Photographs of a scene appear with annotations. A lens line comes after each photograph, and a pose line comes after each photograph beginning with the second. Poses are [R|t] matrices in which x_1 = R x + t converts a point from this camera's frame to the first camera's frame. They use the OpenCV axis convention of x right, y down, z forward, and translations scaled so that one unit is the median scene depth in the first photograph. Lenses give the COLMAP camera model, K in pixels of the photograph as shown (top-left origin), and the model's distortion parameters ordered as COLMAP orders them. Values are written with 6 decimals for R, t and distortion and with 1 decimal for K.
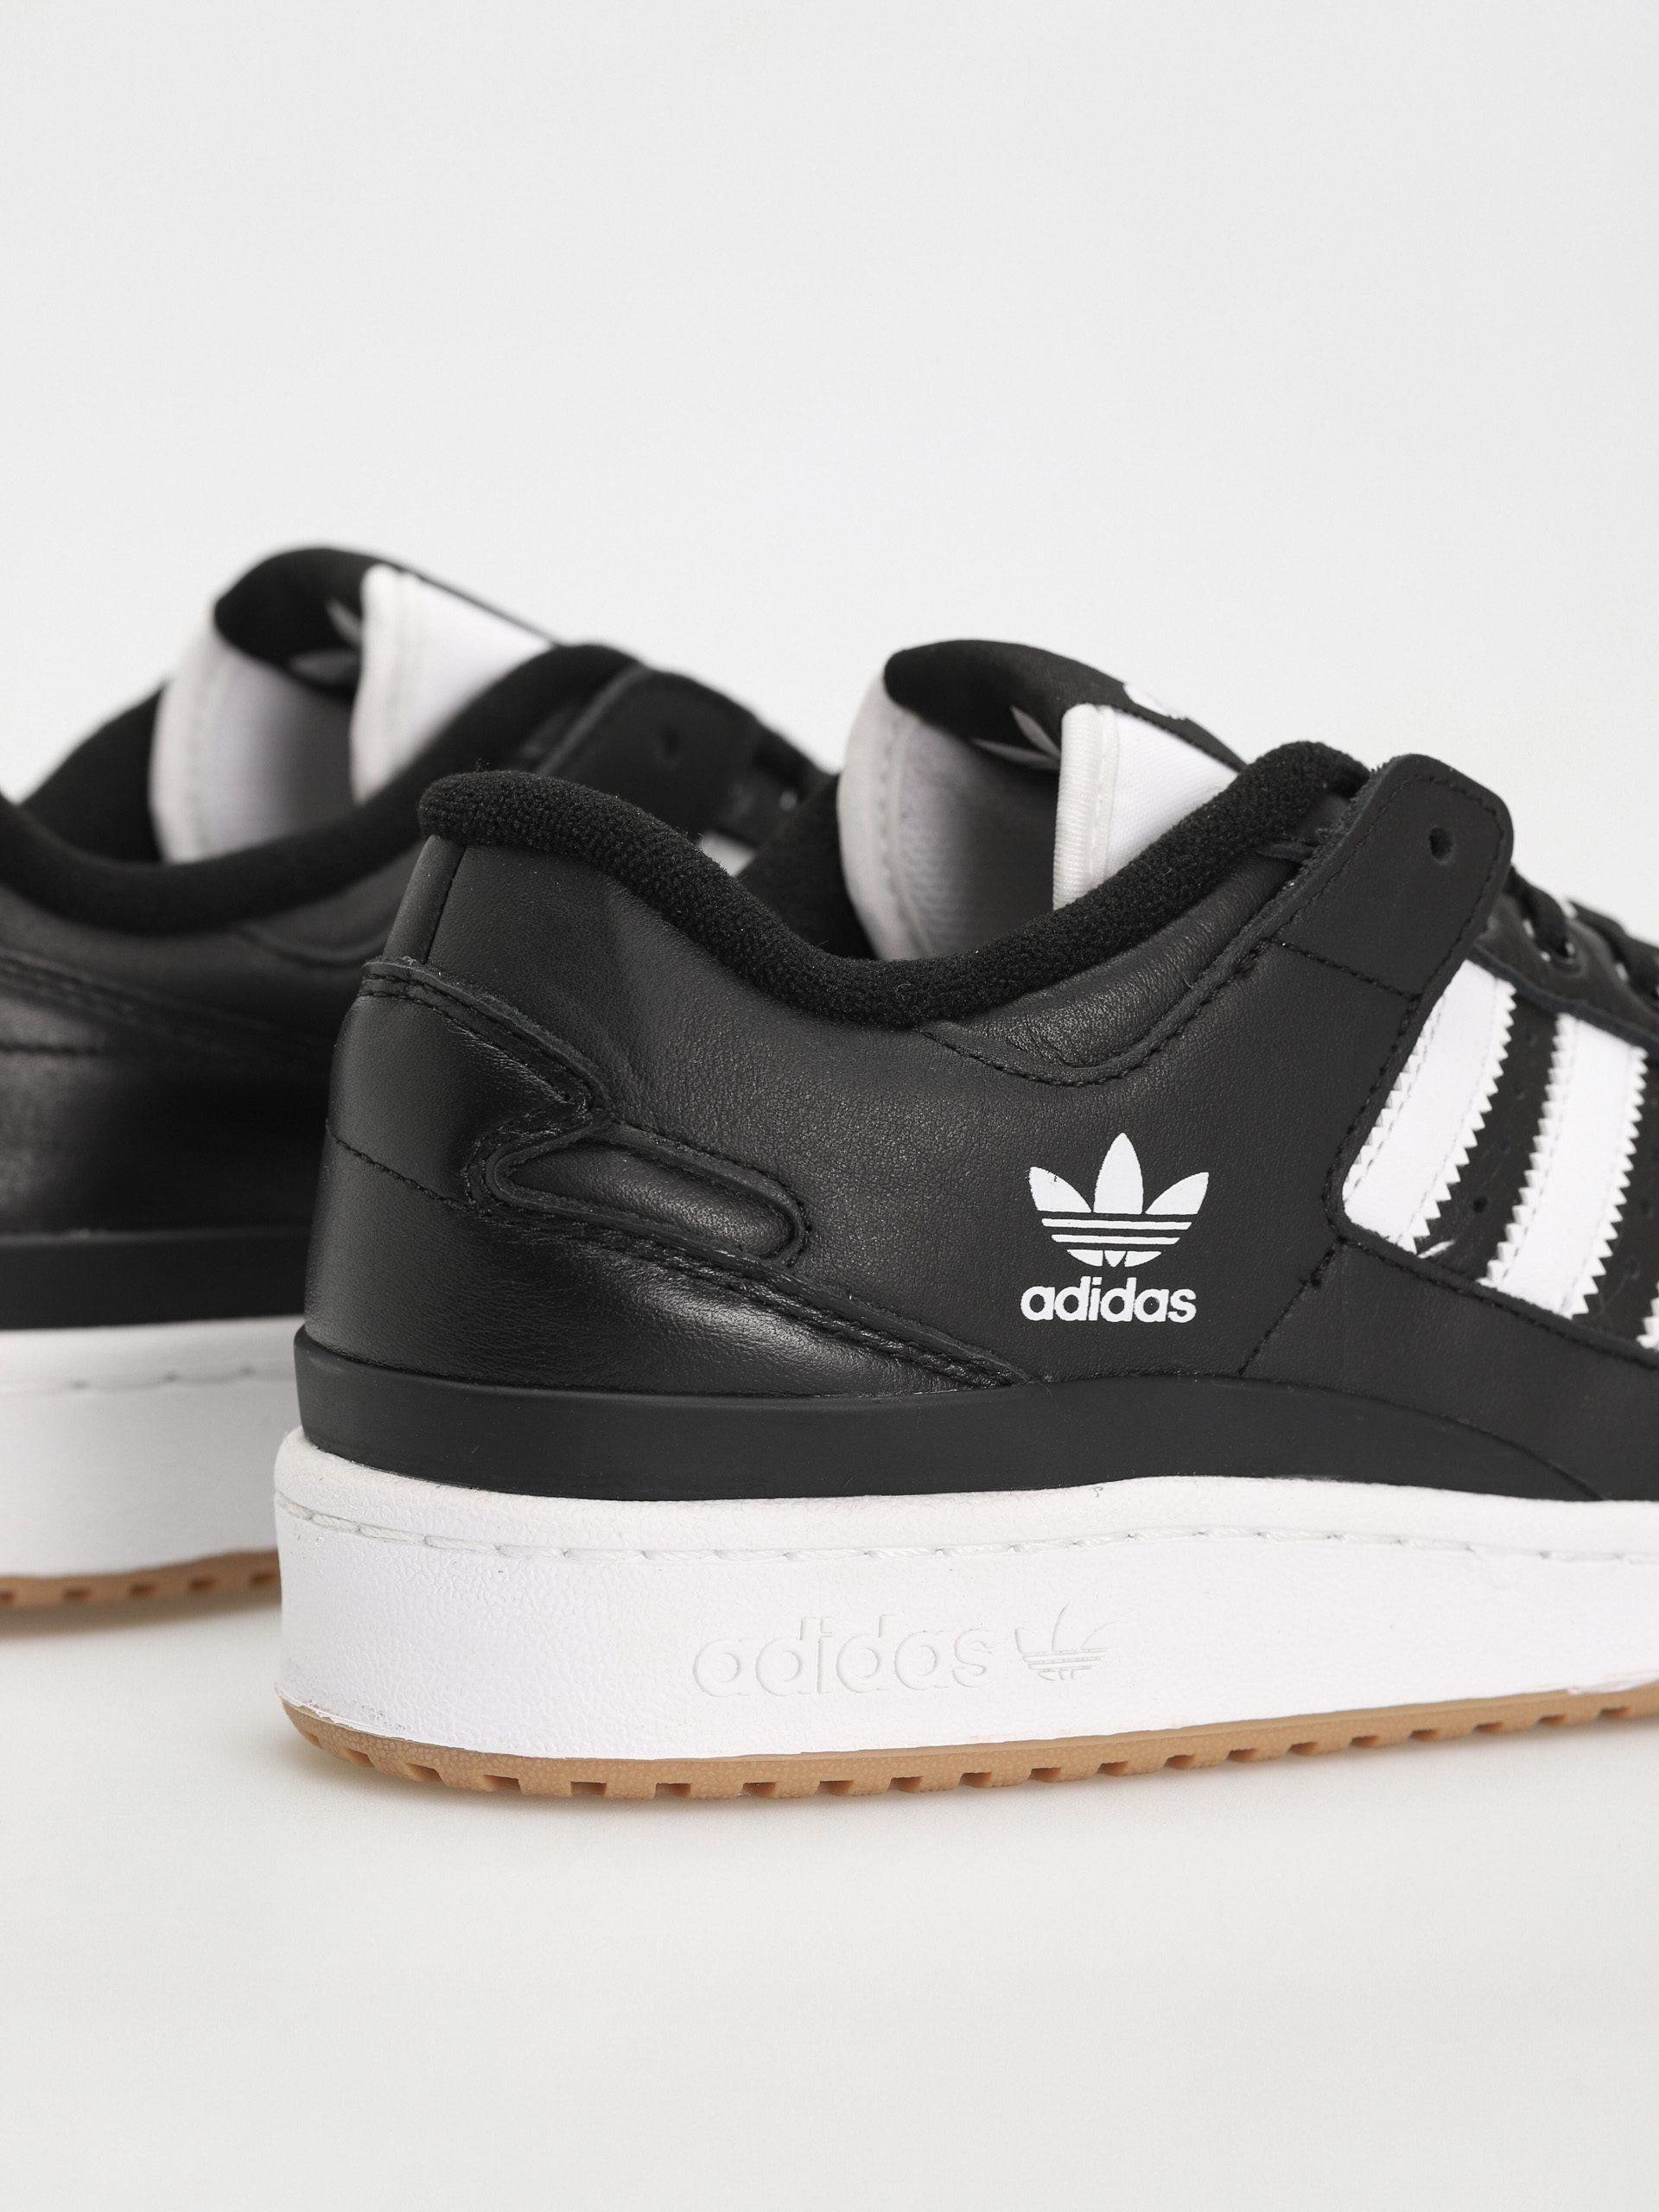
lens RADIAL K [[7199.2, 0, 831.3], [0, 7199.2, 1101.7], [0, 0, 1]] dist [-0.325896, 0.000000]
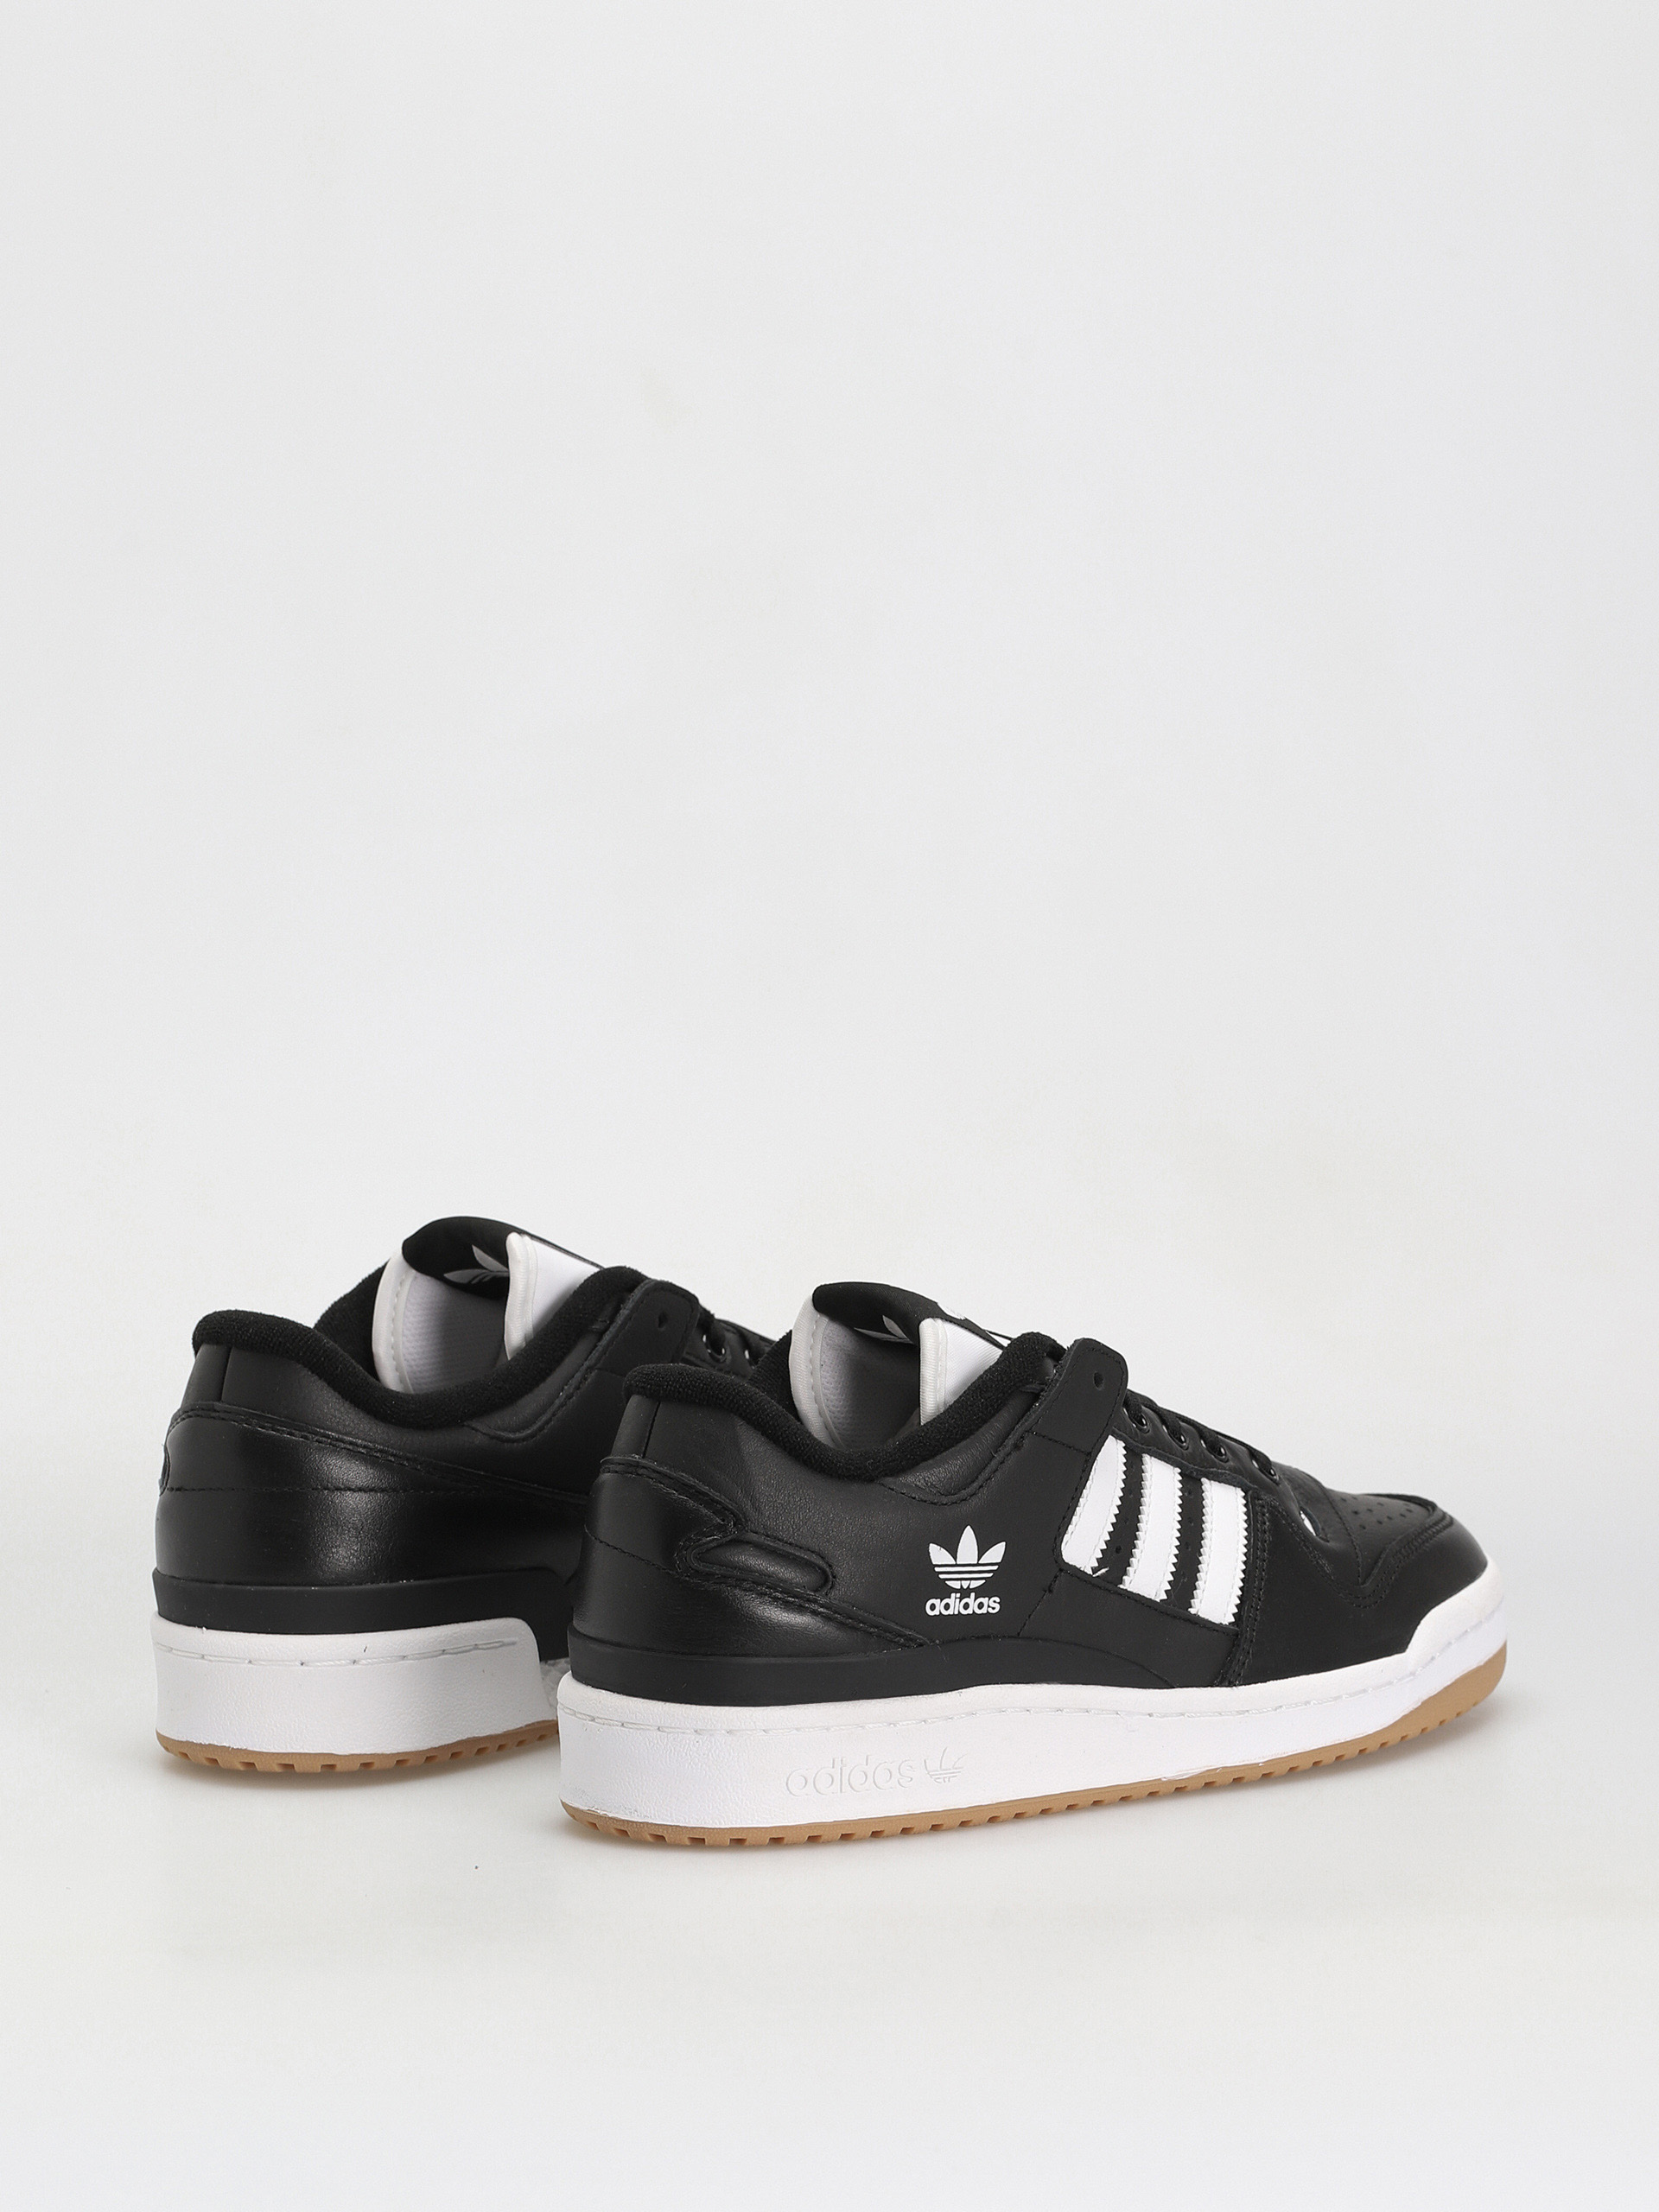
lens RADIAL K [[7199.2, 0, 828.4], [0, 7199.2, 1108.7], [0, 0, 1]] dist [-0.325896, 0.000000]
pose [[0.986595, -0.024474, 0.161344, -0.338885], [0.027591, 0.999473, -0.017103, -0.083355], [-0.160840, 0.021325, 0.986750, -1.093862]]
